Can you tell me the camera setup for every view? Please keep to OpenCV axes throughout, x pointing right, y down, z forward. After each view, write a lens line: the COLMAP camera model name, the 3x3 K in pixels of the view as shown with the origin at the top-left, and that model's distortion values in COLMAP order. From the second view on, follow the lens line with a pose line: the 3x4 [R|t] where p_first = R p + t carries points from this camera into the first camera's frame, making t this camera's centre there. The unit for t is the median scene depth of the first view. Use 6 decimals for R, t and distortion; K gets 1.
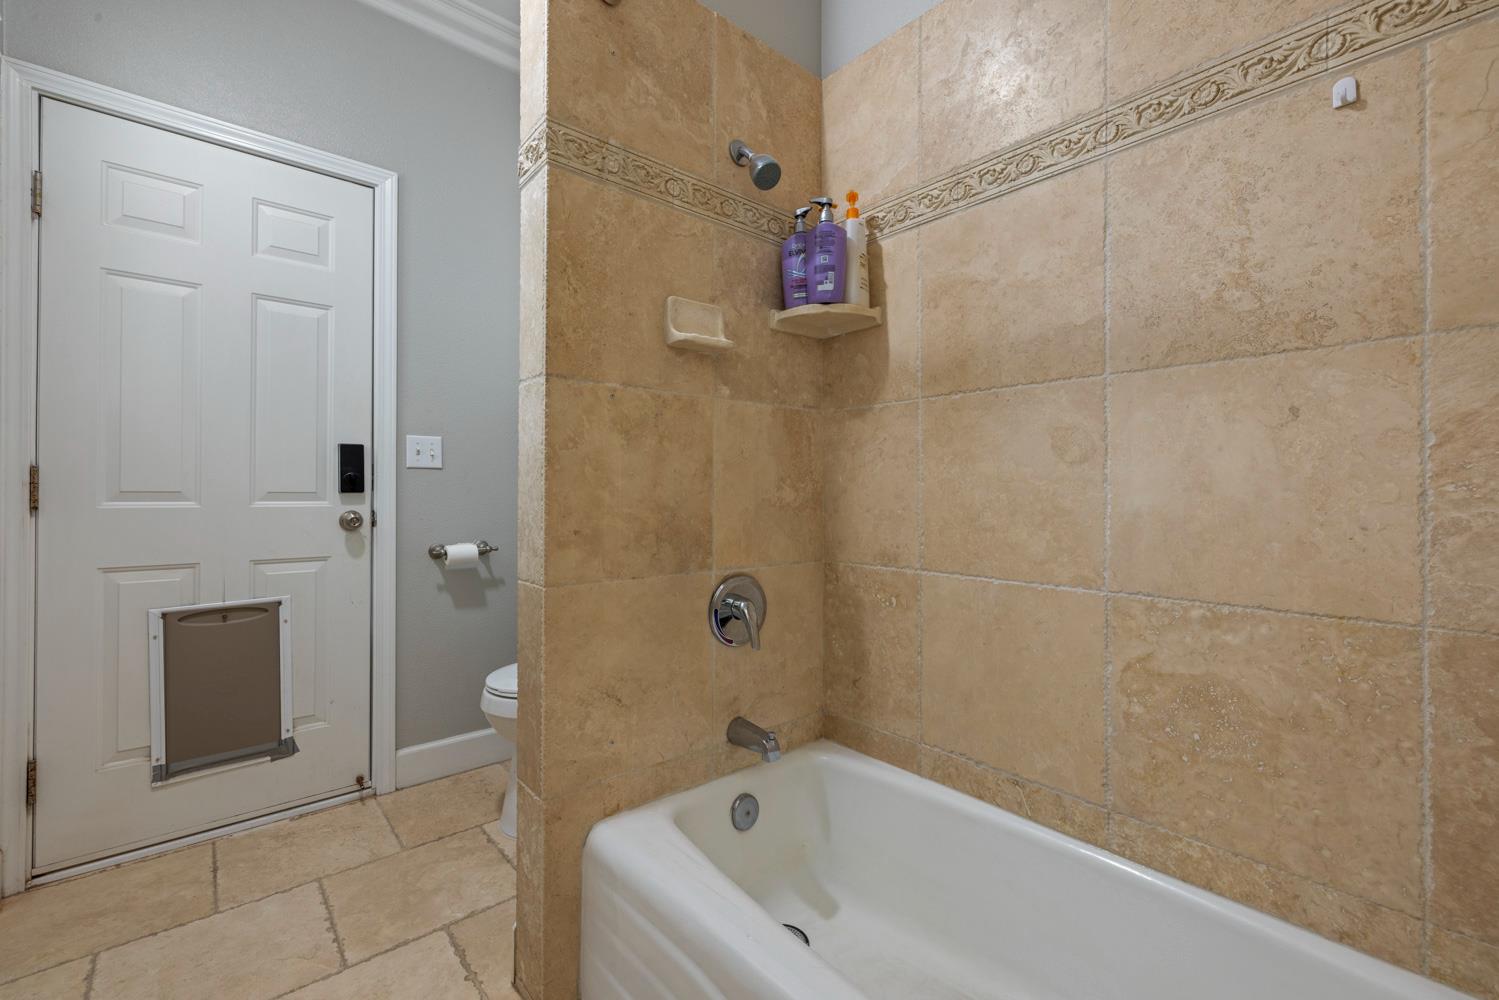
lens RADIAL K [[604.3, 0, 749.5], [0, 604.3, 495.3], [0, 0, 1]] dist [0.001277, -0.000356]
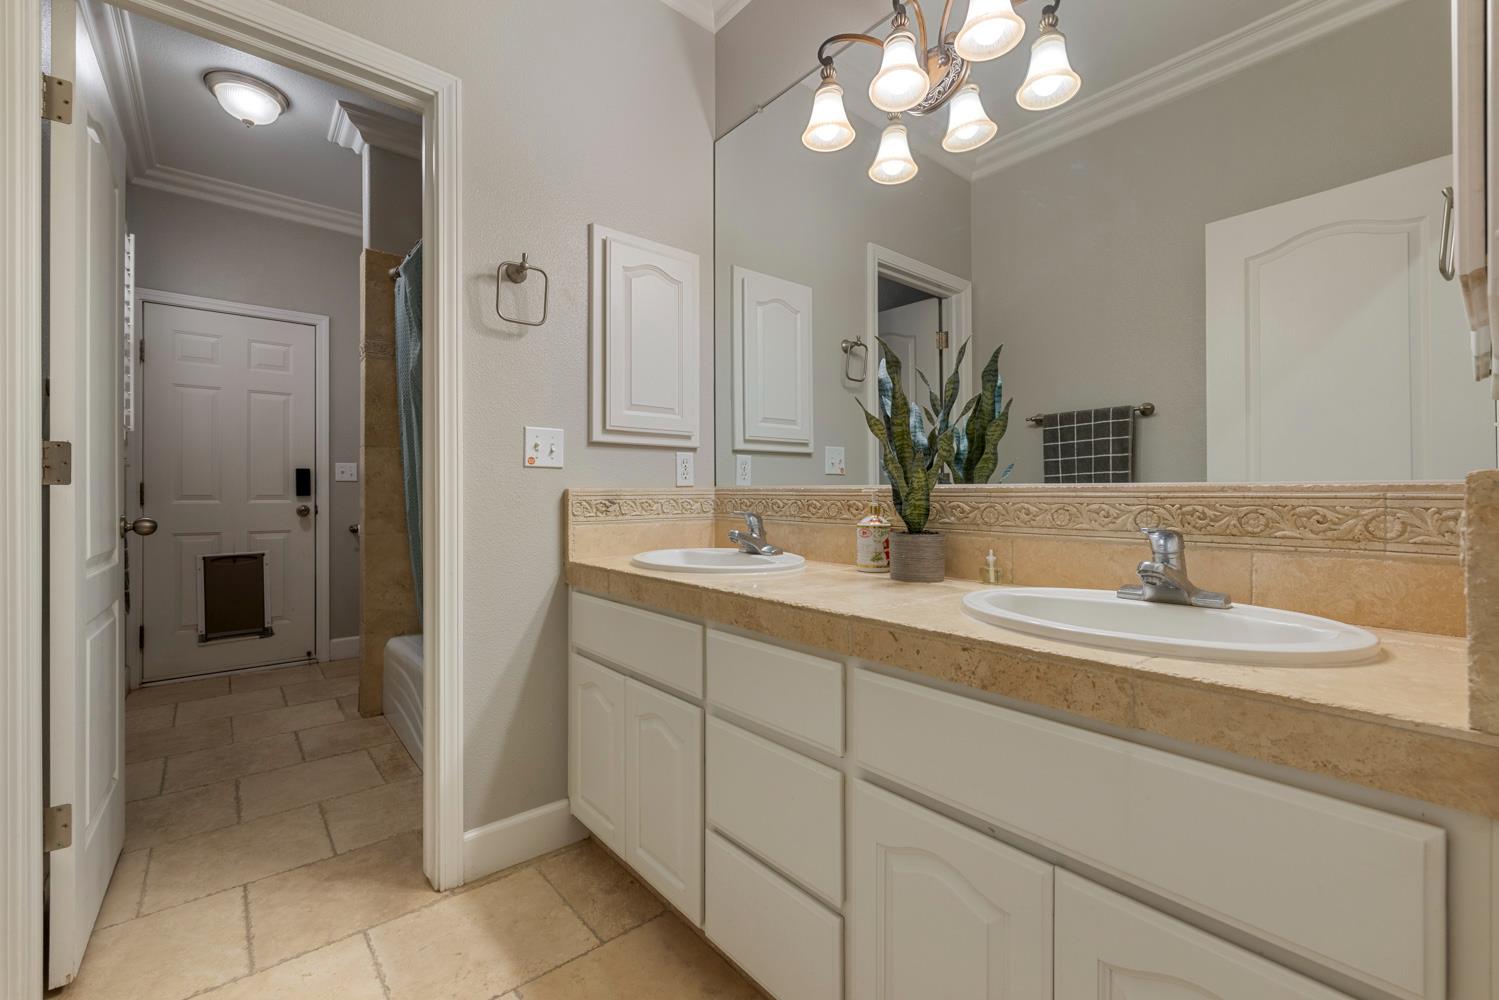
lens RADIAL K [[604.3, 0, 749.1], [0, 604.3, 497.9], [0, 0, 1]] dist [0.001277, -0.000356]
pose [[0.999863, -0.002993, -0.016266, 0.759190], [0.003054, 0.999988, 0.003746, 0.000327], [0.016254, -0.003795, 0.999861, -0.849009]]
